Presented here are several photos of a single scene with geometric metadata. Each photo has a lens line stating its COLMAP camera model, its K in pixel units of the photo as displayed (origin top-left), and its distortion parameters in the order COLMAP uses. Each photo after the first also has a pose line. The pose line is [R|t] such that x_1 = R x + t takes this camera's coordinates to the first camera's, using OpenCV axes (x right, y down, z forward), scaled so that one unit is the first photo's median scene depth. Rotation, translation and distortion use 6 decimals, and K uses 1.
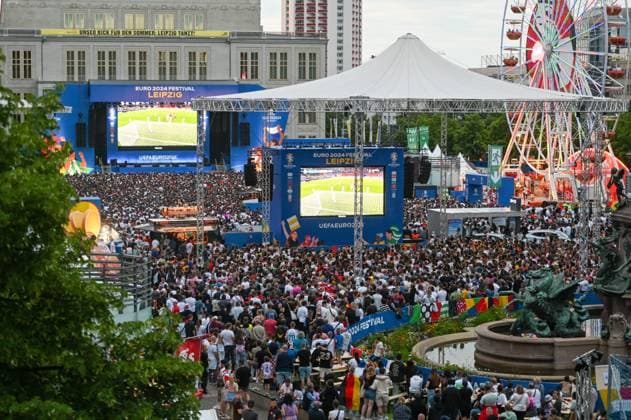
lens RADIAL K [[1427.0, 0, 315.5], [0, 1427.0, 210.0], [0, 0, 1]] dist [-0.067739, -0.171174]
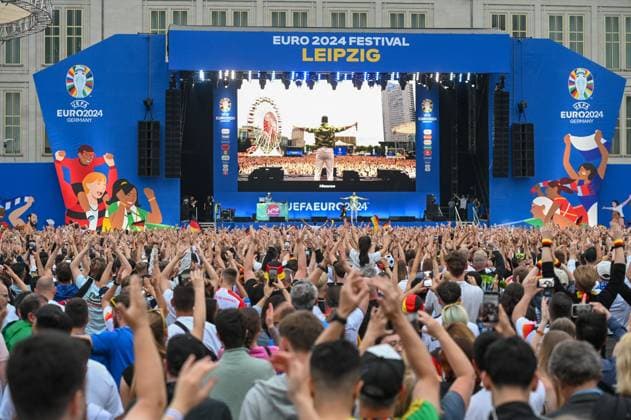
lens RADIAL K [[1427.0, 0, 315.5], [0, 1427.0, 210.0], [0, 0, 1]] dist [-0.067739, -0.171174]
pose [[0.991469, -0.005864, -0.130209, -0.055619], [-0.005457, 0.996244, -0.086417, 0.003434], [0.130227, 0.086390, 0.987713, 0.560723]]
